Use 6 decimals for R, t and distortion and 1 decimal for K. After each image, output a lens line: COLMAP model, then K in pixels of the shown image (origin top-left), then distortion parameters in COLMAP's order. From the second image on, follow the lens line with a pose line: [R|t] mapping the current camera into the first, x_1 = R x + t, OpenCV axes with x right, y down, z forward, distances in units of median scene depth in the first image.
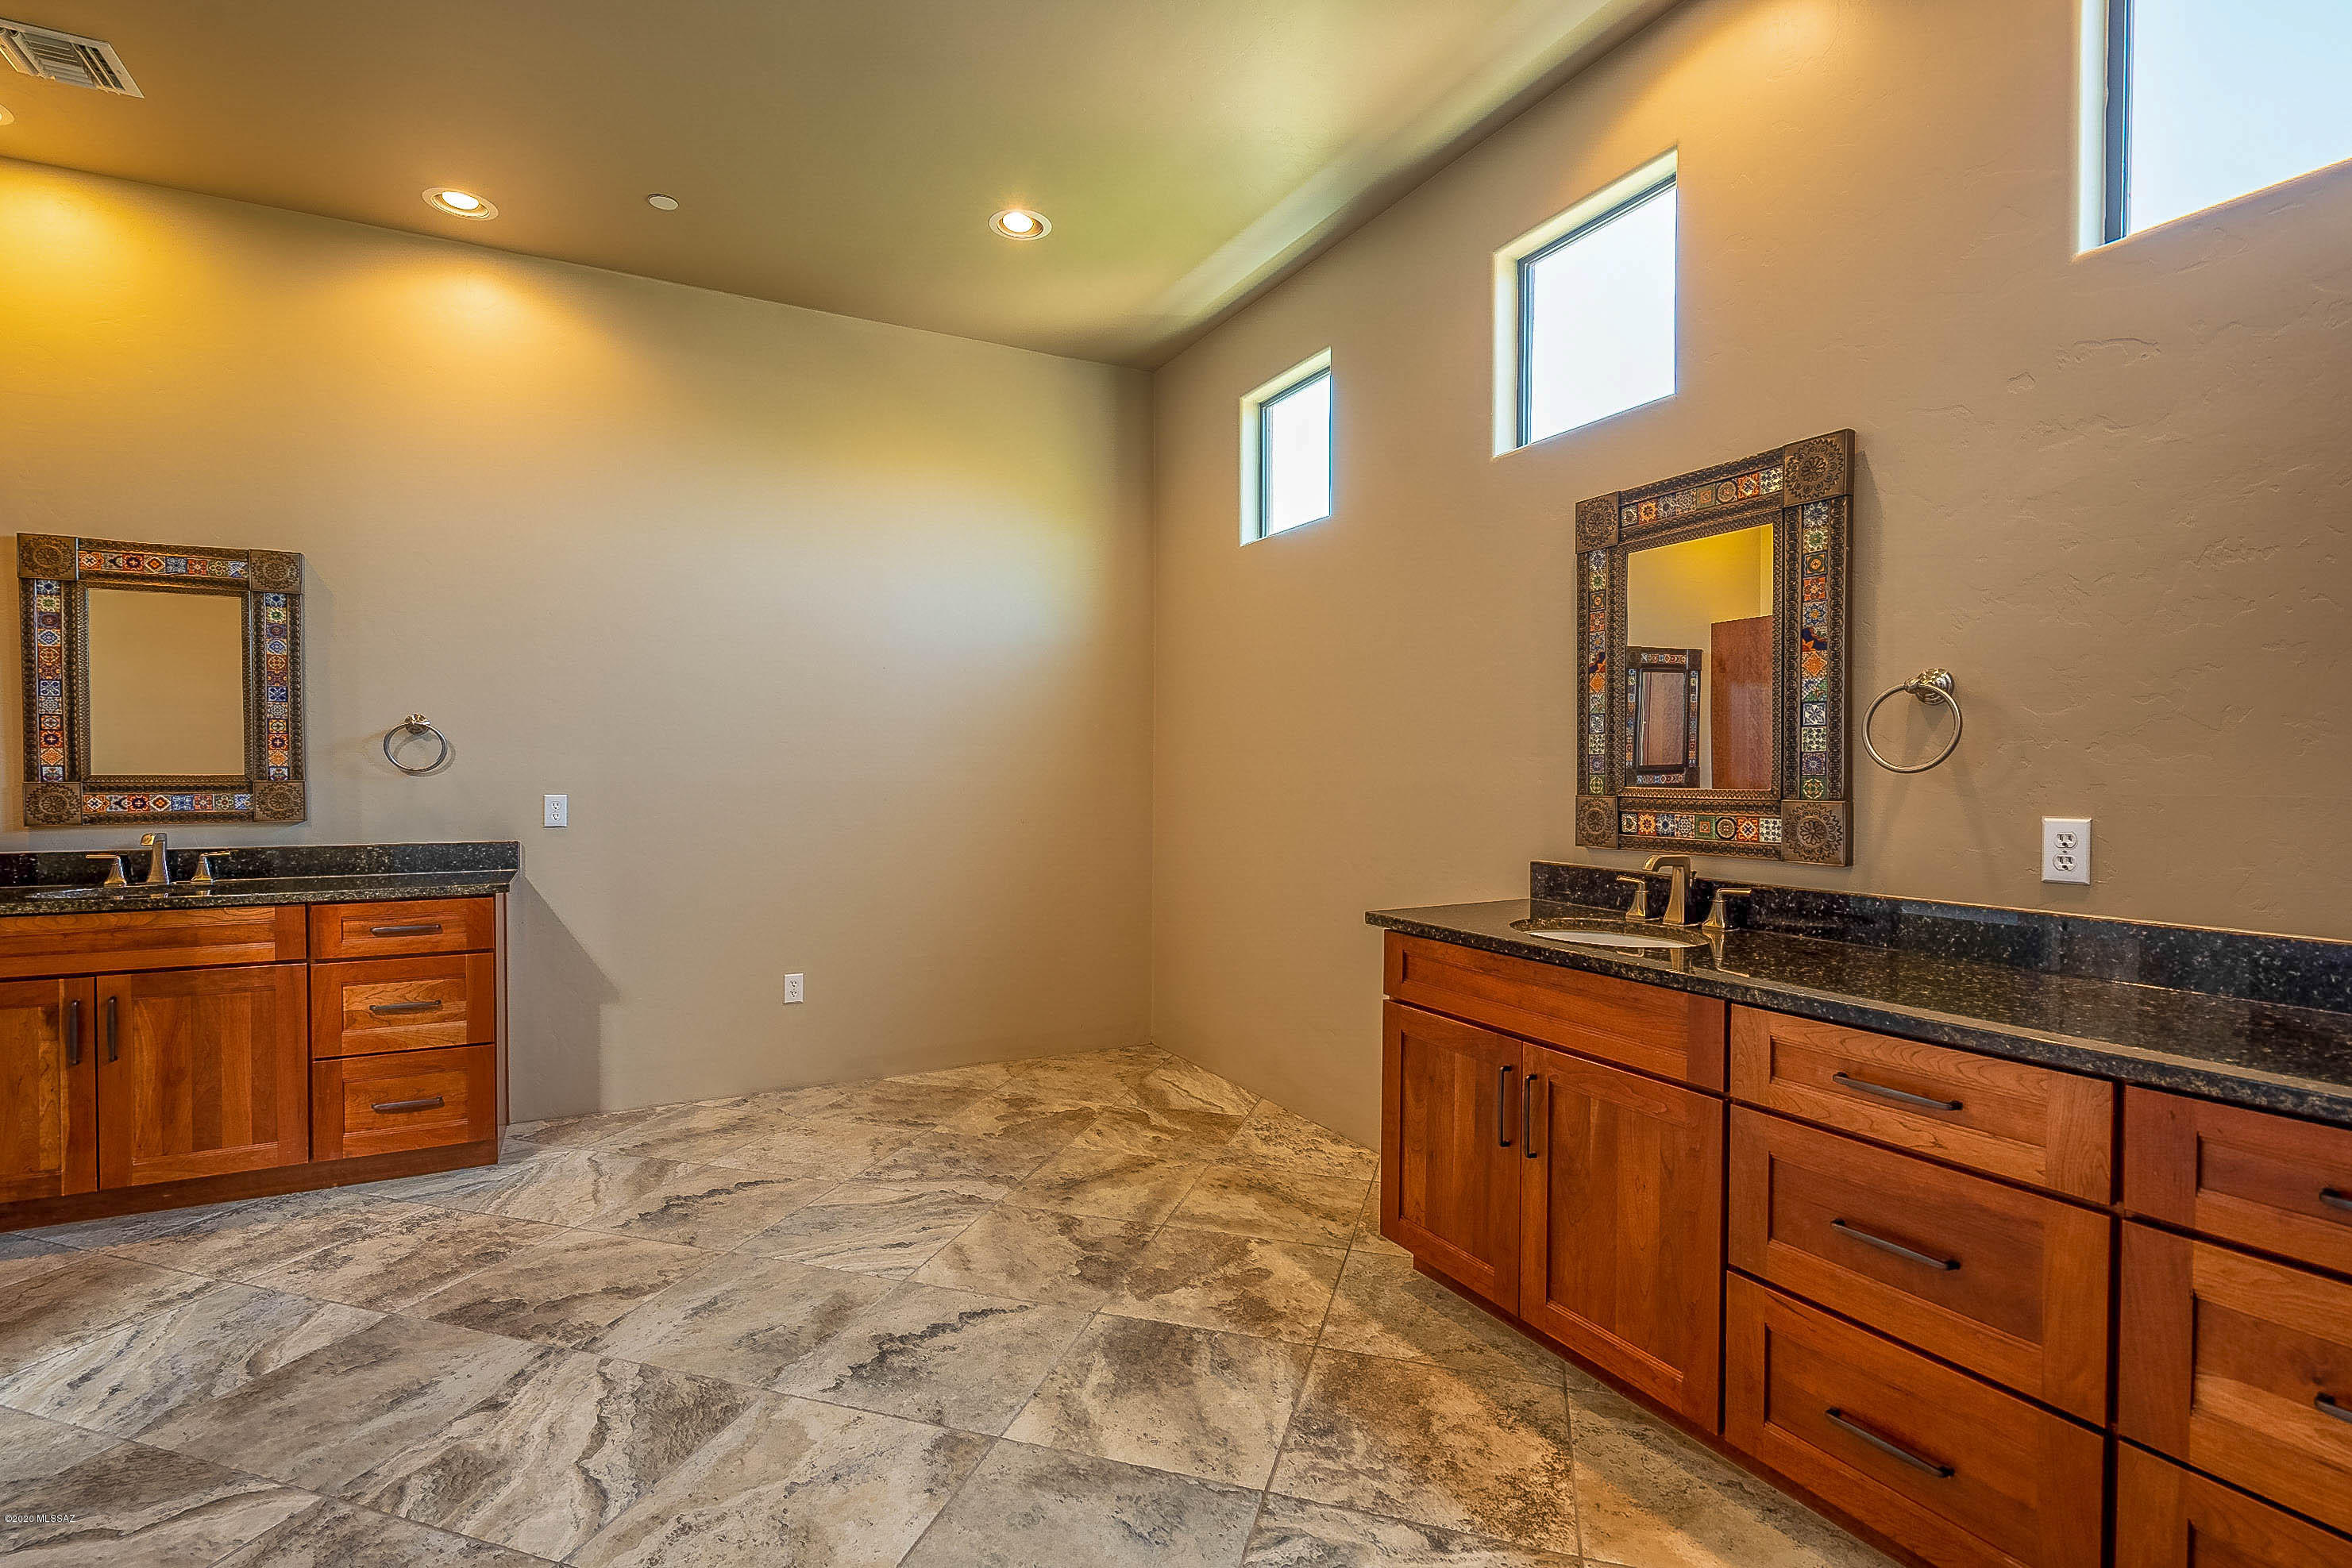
lens RADIAL K [[1080.7, 0, 1175.4], [0, 1080.7, 787.6], [0, 0, 1]] dist [0.002984, 0.000378]
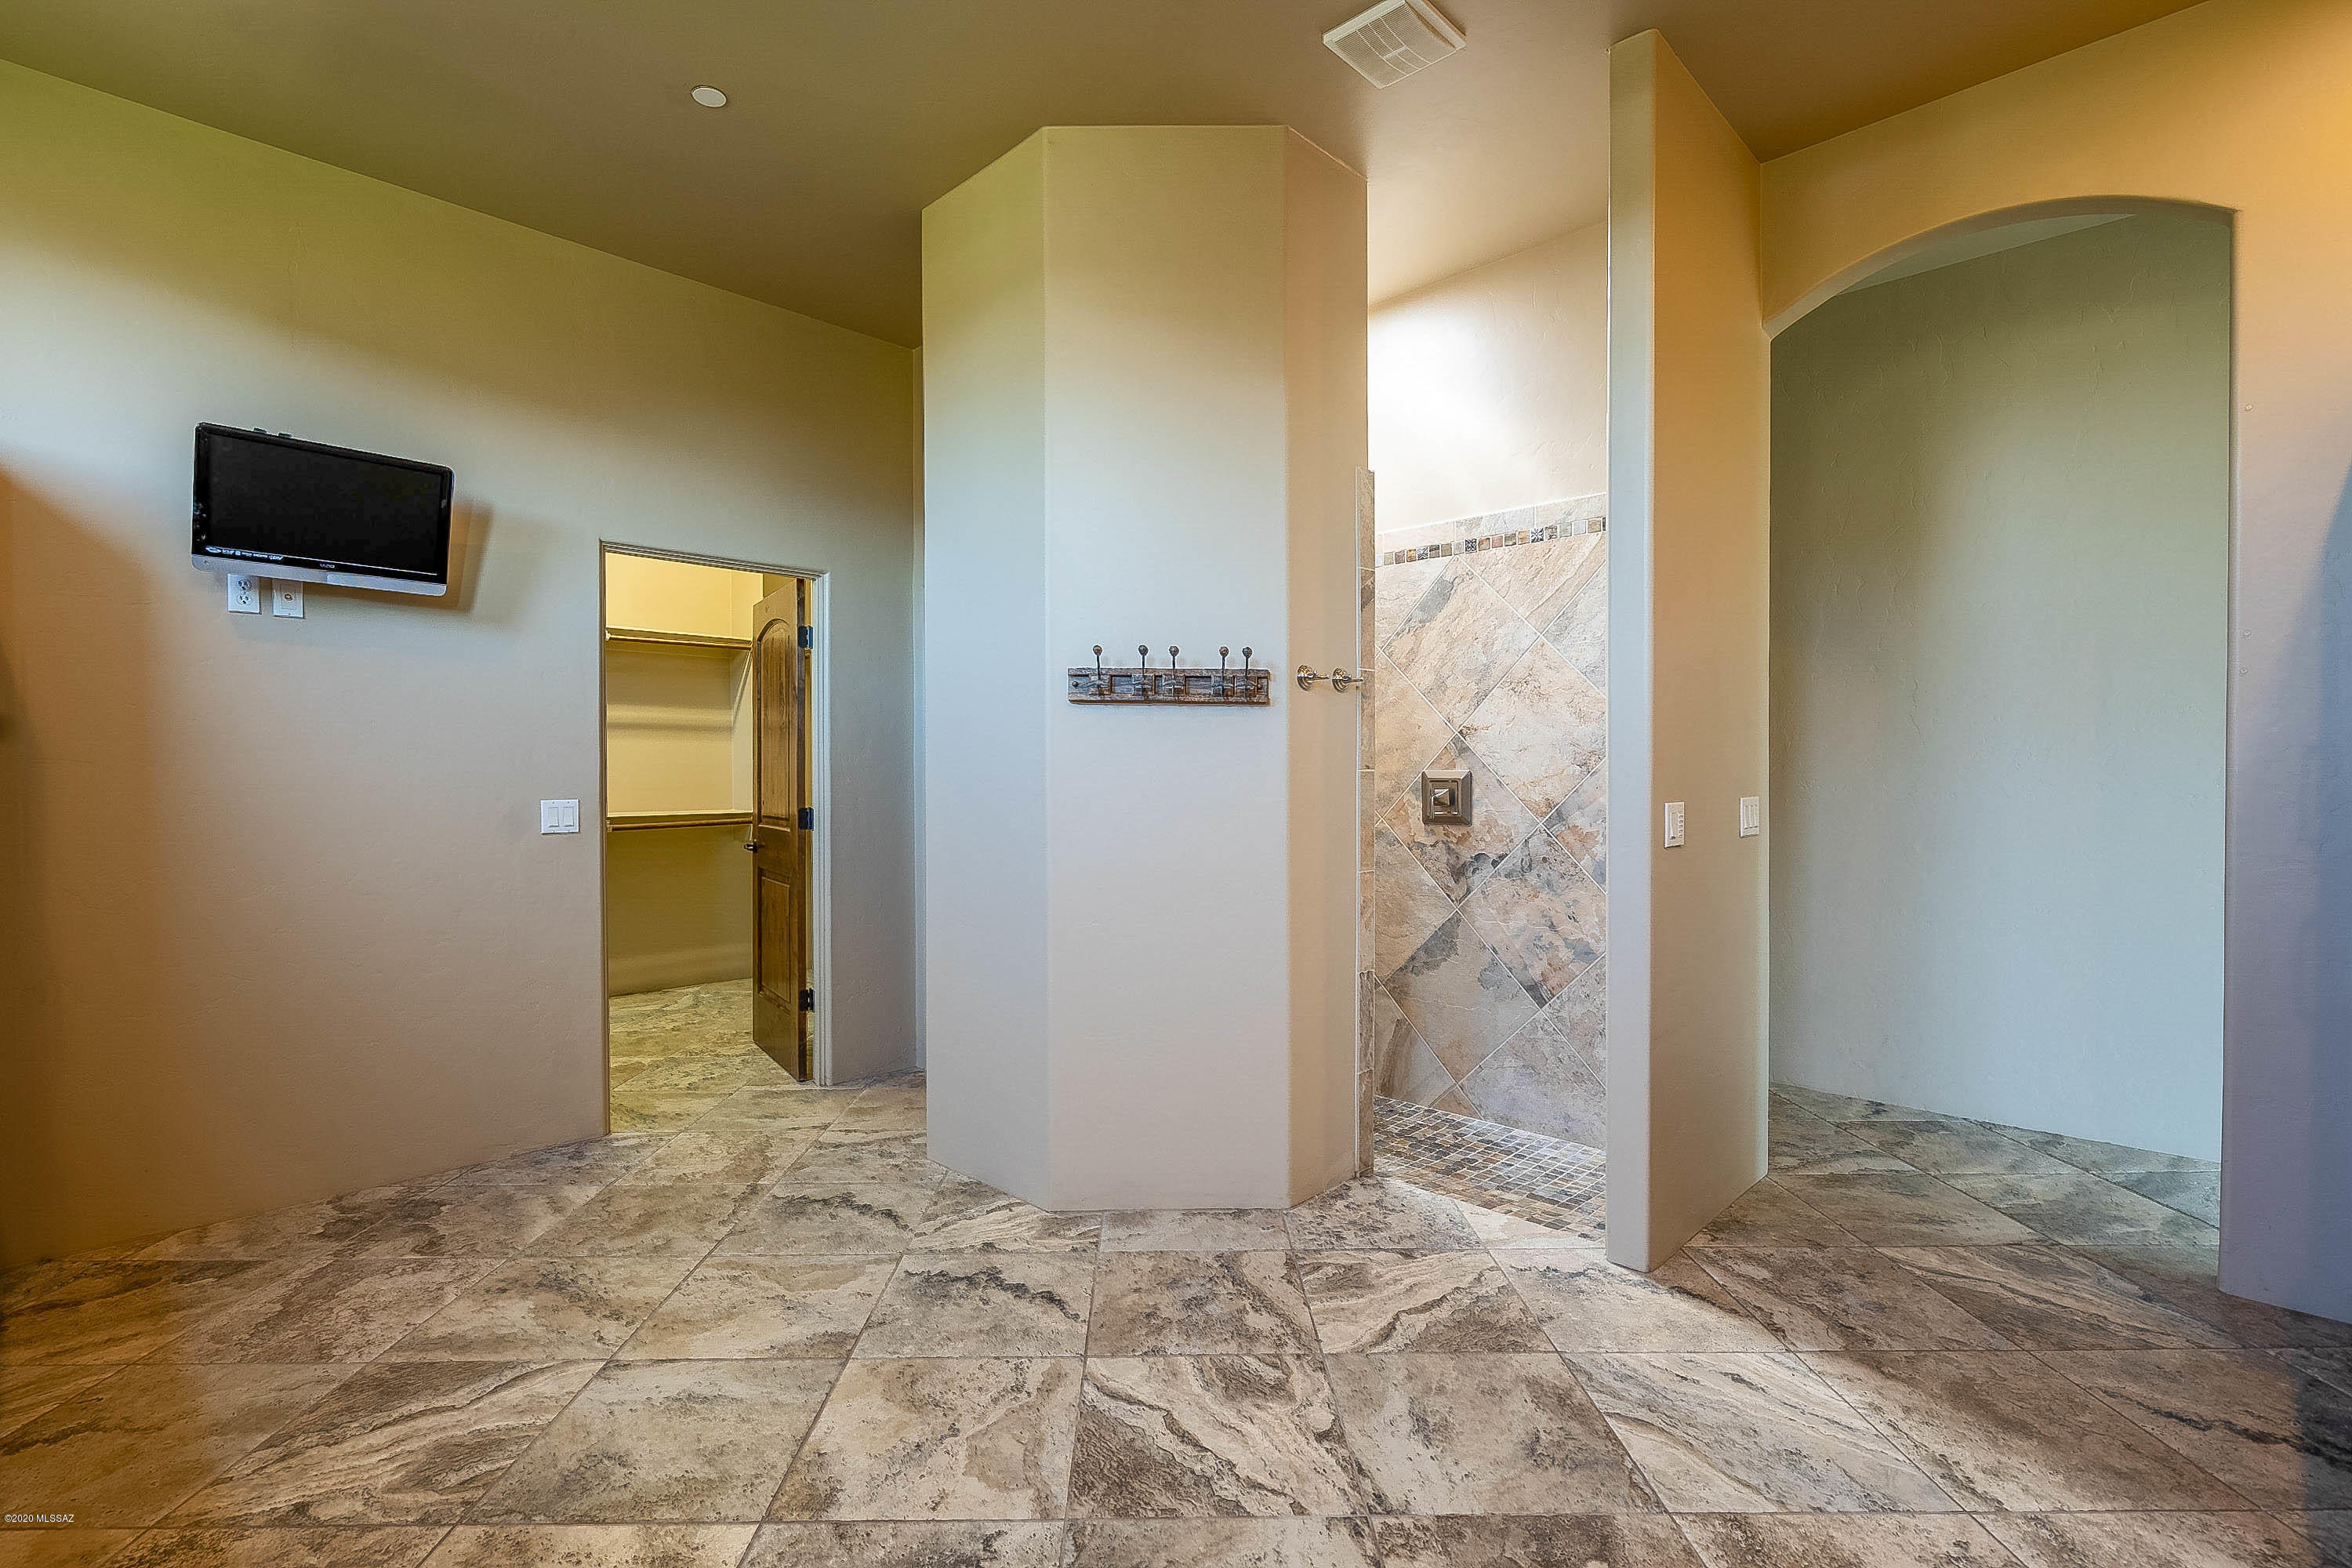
lens RADIAL K [[1080.8, 0, 1174.5], [0, 1080.8, 781.7], [0, 0, 1]] dist [0.002984, 0.000378]
pose [[-0.953703, 0.003236, -0.300732, -0.221034], [-0.000910, 0.999906, 0.013647, -0.026612], [0.300748, 0.013289, -0.953611, 1.948484]]
